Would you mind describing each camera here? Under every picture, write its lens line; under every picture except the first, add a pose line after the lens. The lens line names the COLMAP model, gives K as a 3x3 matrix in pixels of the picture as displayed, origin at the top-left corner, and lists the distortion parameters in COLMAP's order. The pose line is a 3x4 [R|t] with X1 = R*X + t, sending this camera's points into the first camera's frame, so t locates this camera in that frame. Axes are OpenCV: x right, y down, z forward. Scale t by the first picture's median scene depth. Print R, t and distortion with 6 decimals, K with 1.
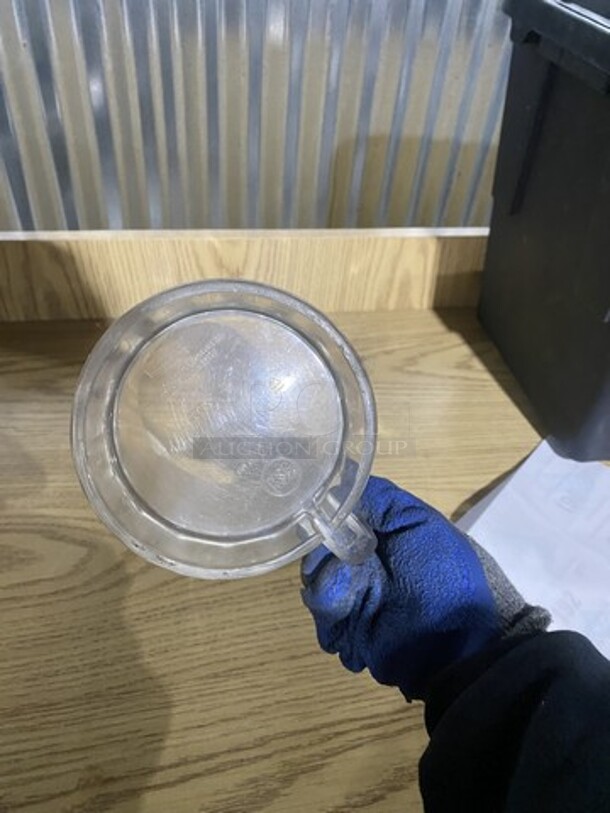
lens RADIAL K [[616.7, 0, 316.8], [0, 616.7, 395.9], [0, 0, 1]] dist [-0.008871, 0.003536]
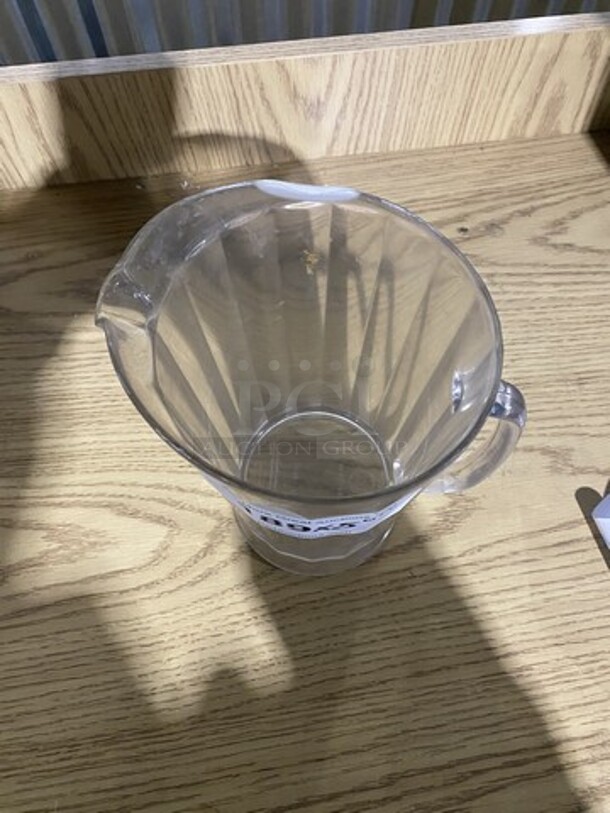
lens RADIAL K [[616.7, 0, 308.2], [0, 616.7, 405.1], [0, 0, 1]] dist [-0.008871, 0.003536]
pose [[0.994479, 0.005773, -0.104773, -0.092668], [0.035386, 0.921546, 0.386653, -0.222193], [0.098785, -0.388226, 0.916254, 0.311759]]
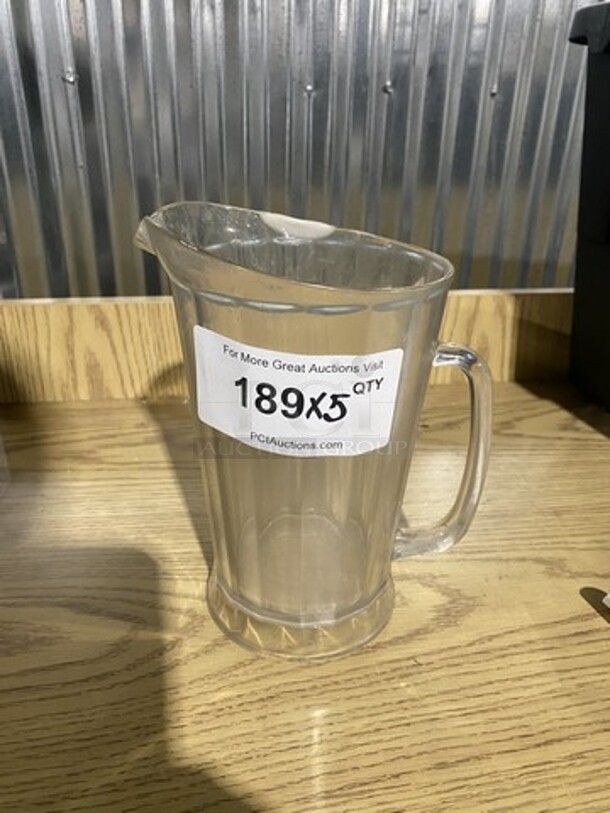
lens RADIAL K [[616.7, 0, 312.1], [0, 616.7, 405.4], [0, 0, 1]] dist [-0.008871, 0.003536]
pose [[0.998117, -0.050388, -0.034981, -0.118808], [0.038487, 0.958496, -0.282495, 0.211969], [0.047763, 0.280617, 0.958631, 0.235832]]
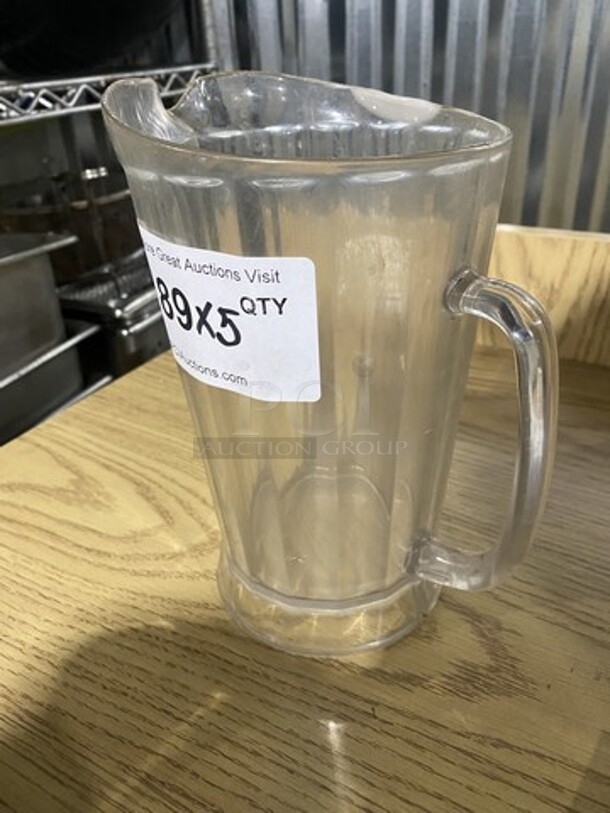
lens RADIAL K [[616.7, 0, 309.7], [0, 616.7, 400.9], [0, 0, 1]] dist [-0.008871, 0.003536]
pose [[0.759626, 0.211225, -0.615104, 0.175032], [-0.347870, 0.931082, -0.109872, 0.133904], [0.549504, 0.297438, 0.780753, 0.480638]]
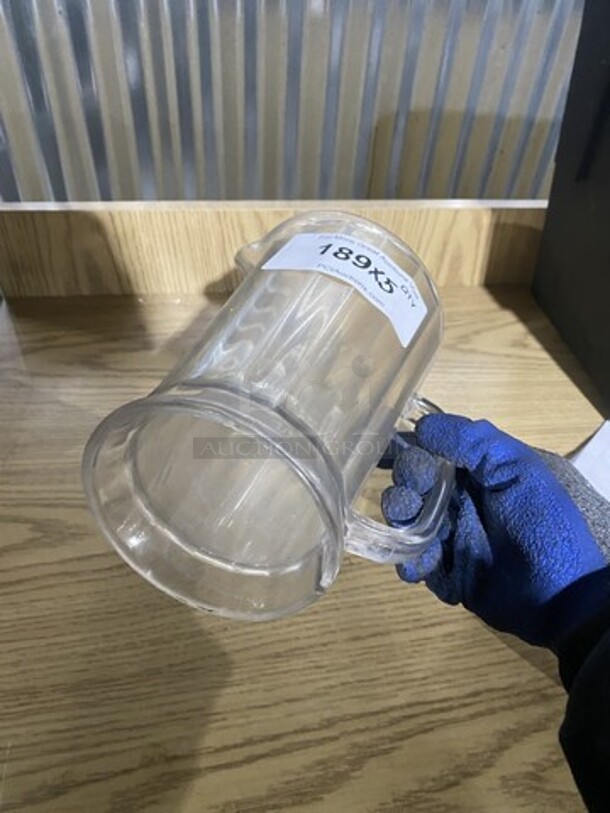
lens RADIAL K [[616.7, 0, 315.5], [0, 616.7, 411.2], [0, 0, 1]] dist [-0.008871, 0.003536]
pose [[0.999428, 0.006323, -0.033228, -0.064685], [-0.005181, 0.999396, 0.034352, 0.034513], [0.033425, -0.034160, 0.998857, 0.046145]]
